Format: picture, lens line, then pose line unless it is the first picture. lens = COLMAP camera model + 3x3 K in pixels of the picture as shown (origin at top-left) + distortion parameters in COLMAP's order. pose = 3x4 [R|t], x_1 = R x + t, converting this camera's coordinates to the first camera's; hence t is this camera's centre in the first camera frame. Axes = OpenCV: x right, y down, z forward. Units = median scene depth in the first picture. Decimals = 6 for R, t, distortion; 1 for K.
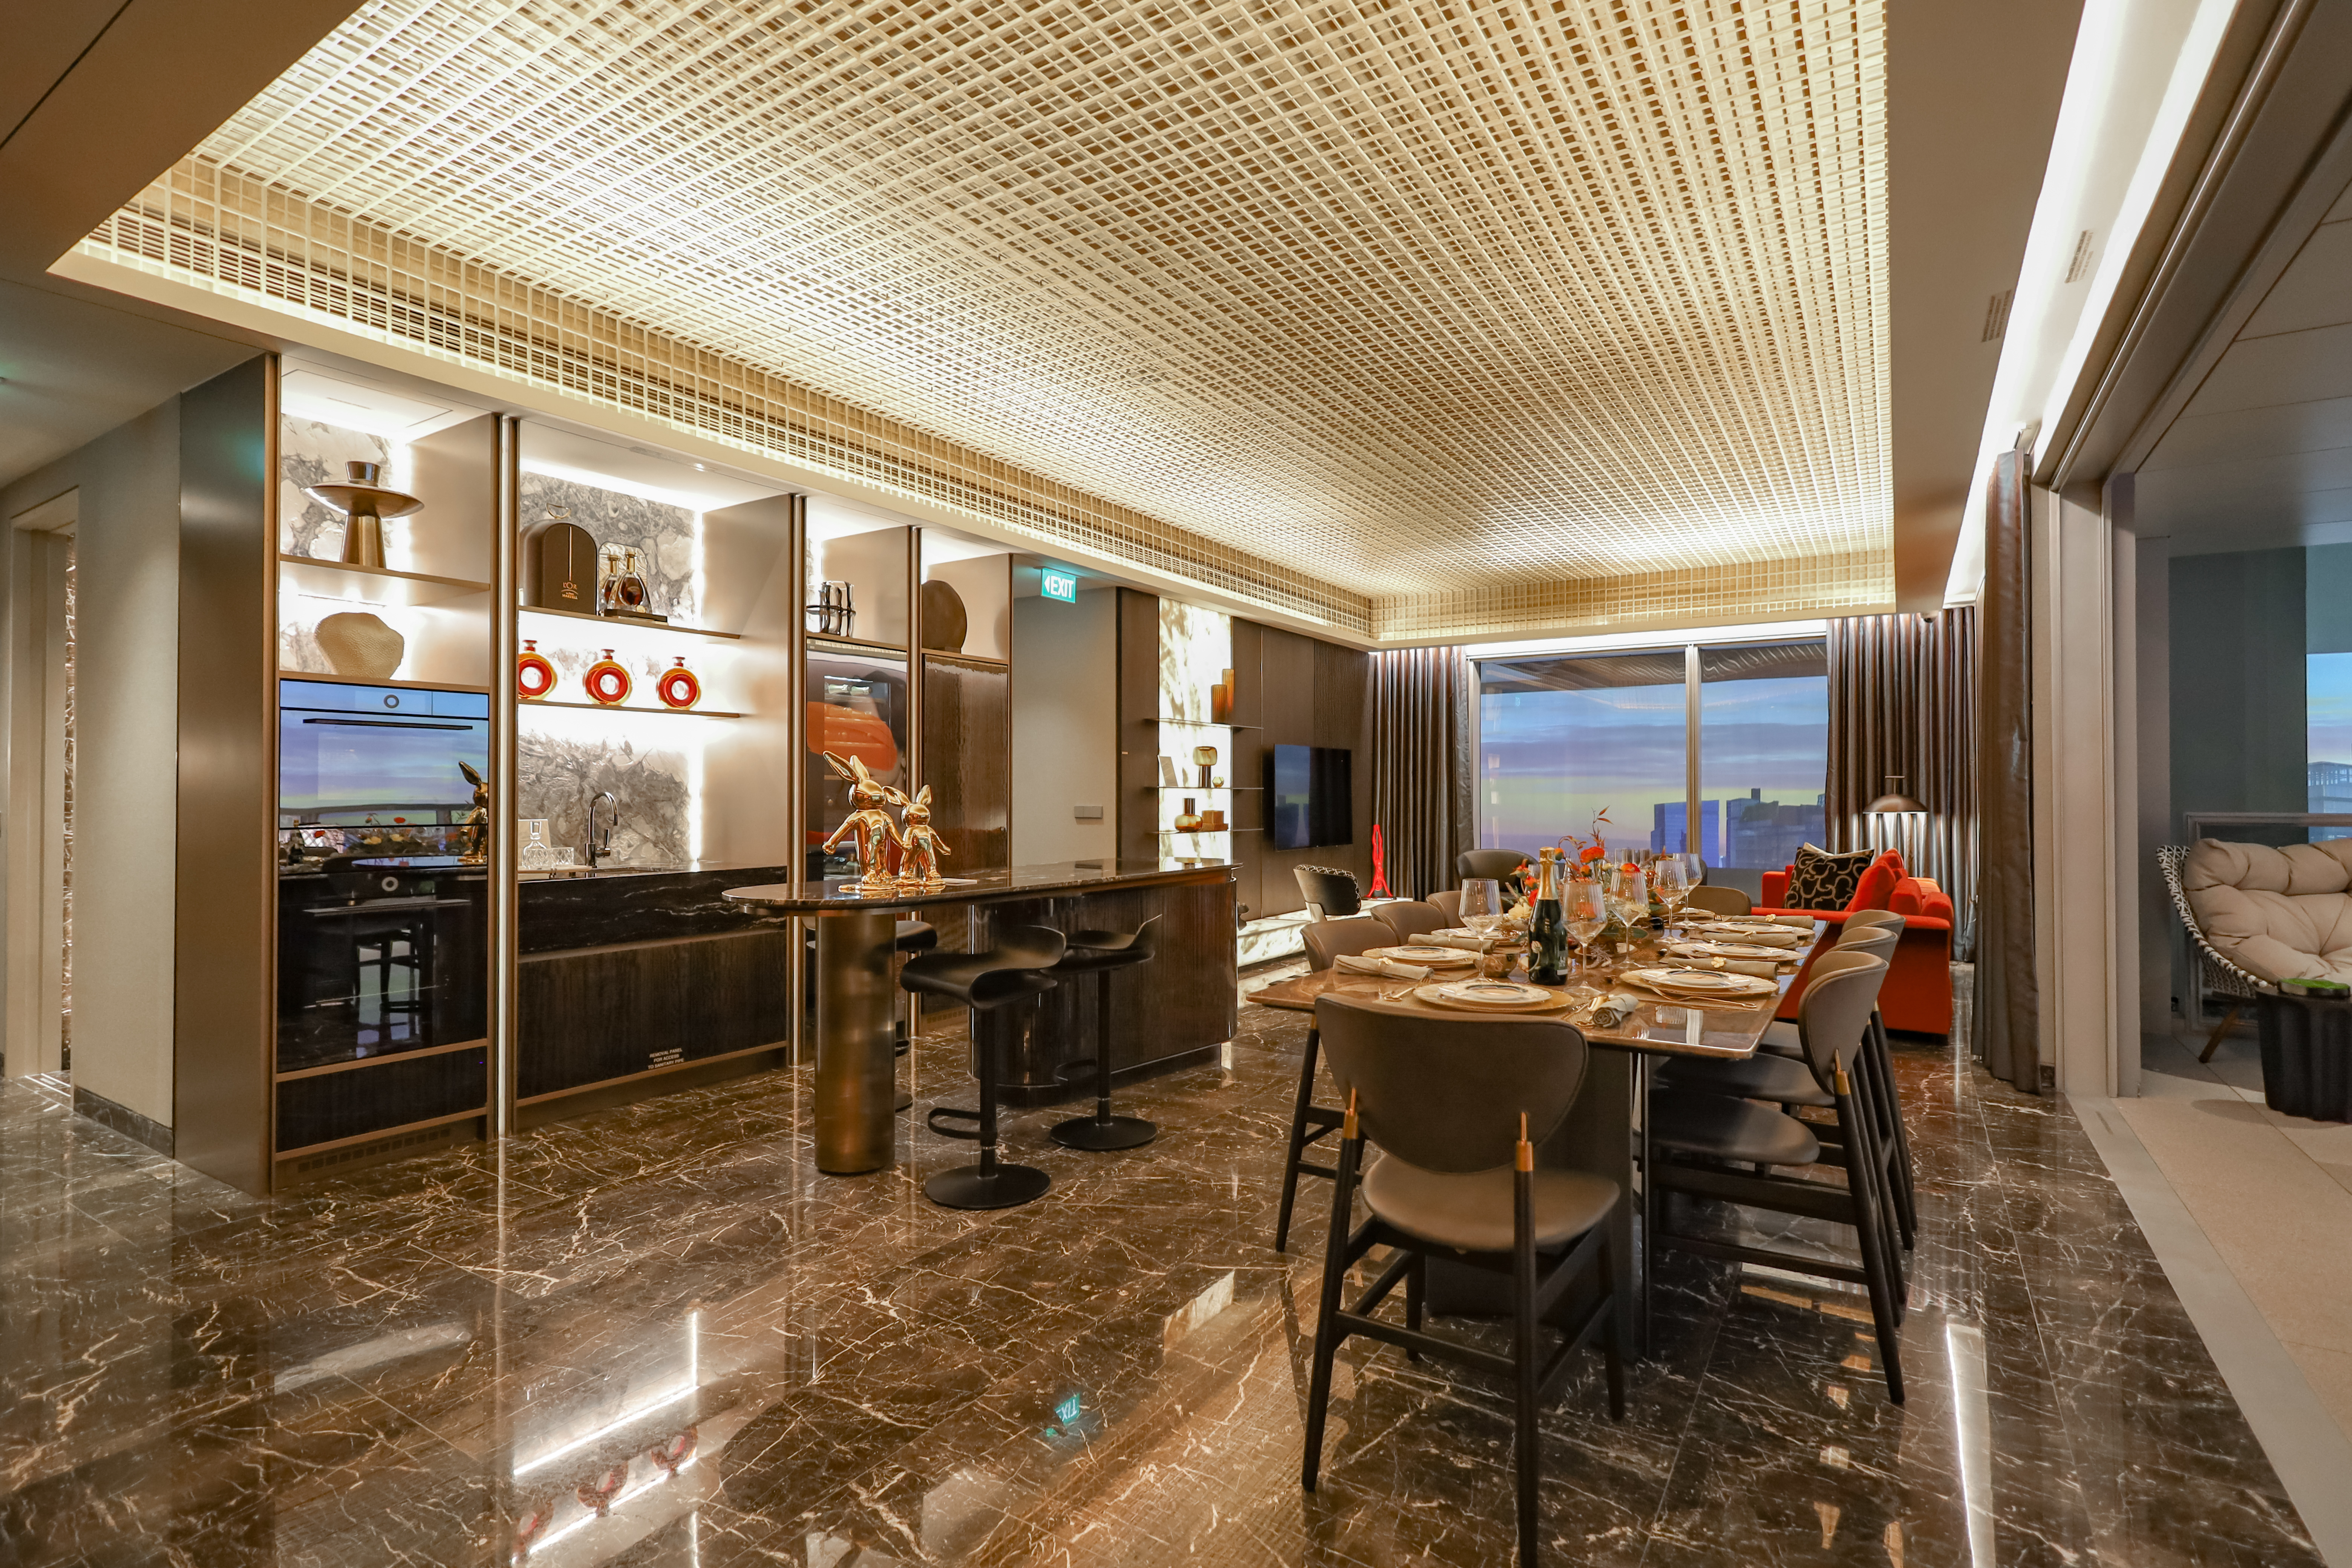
lens RADIAL K [[1106.5, 0, 1175.4], [0, 1106.5, 773.4], [0, 0, 1]] dist [0.004878, 0.000016]
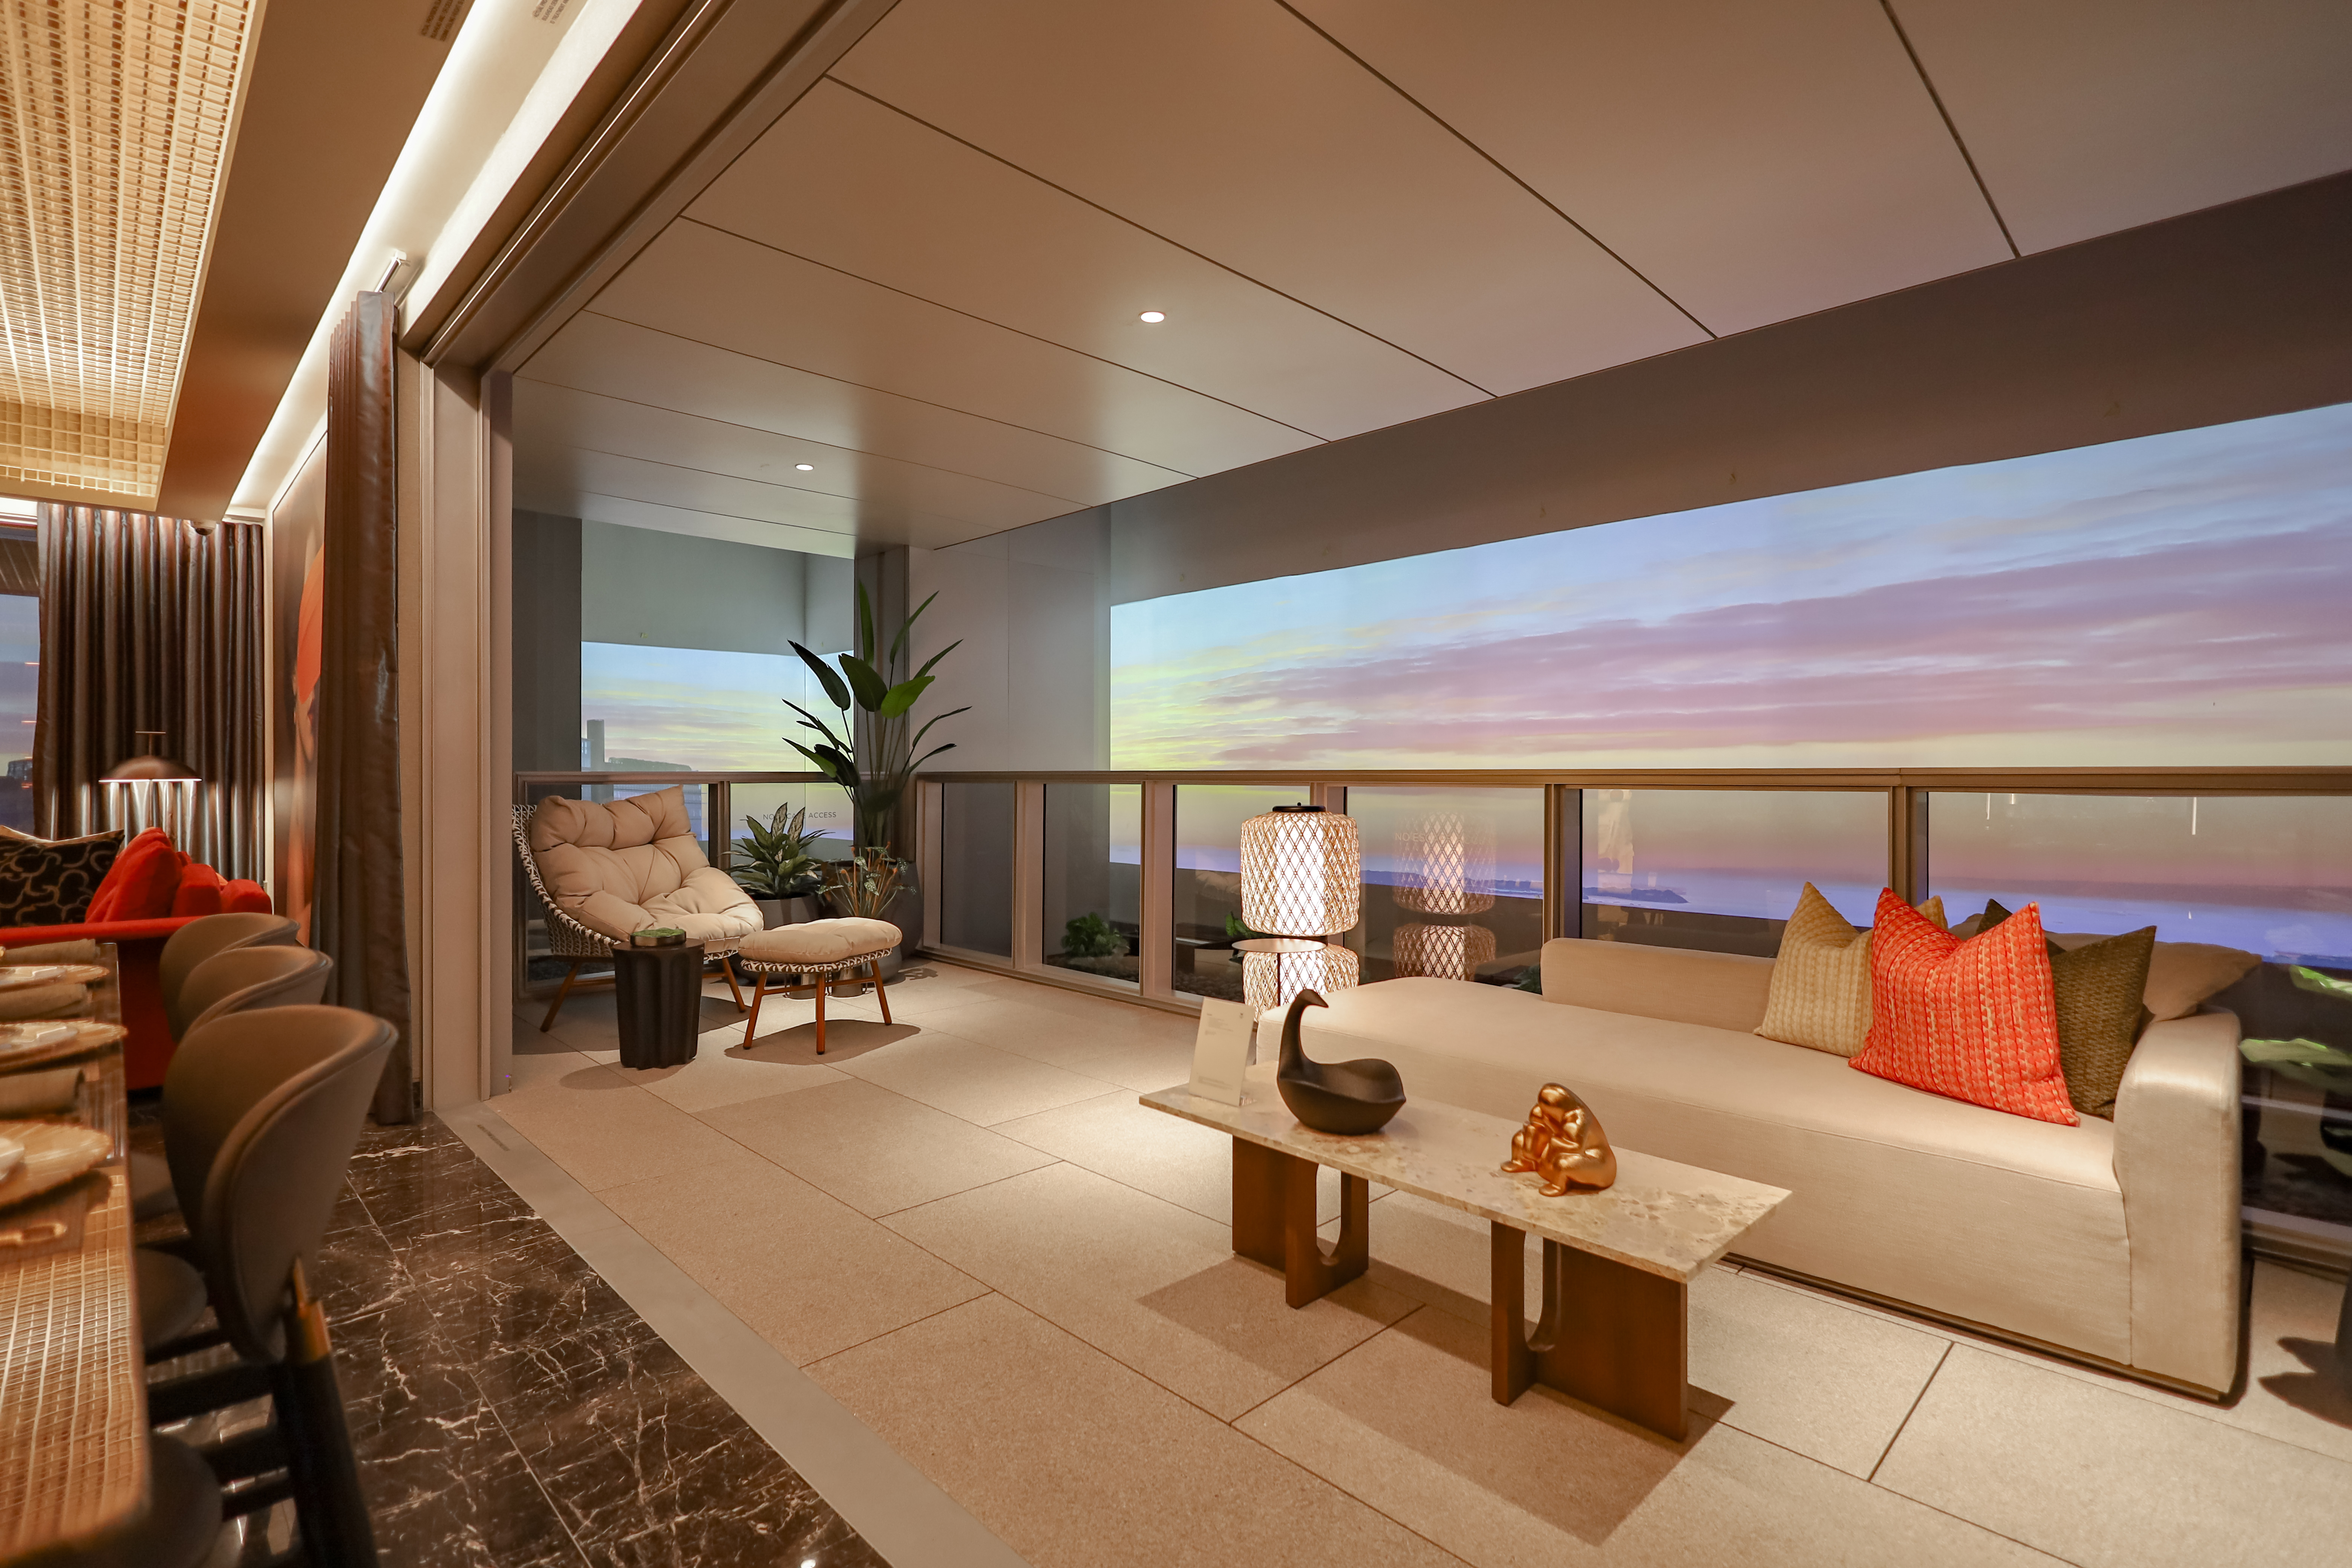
lens RADIAL K [[1106.5, 0, 1175.4], [0, 1106.5, 773.4], [0, 0, 1]] dist [0.004878, 0.000016]
pose [[0.220055, 0.001432, 0.975486, 0.127990], [-0.017502, 0.999844, 0.002480, 0.029749], [-0.975330, -0.017618, 0.220046, 0.290045]]
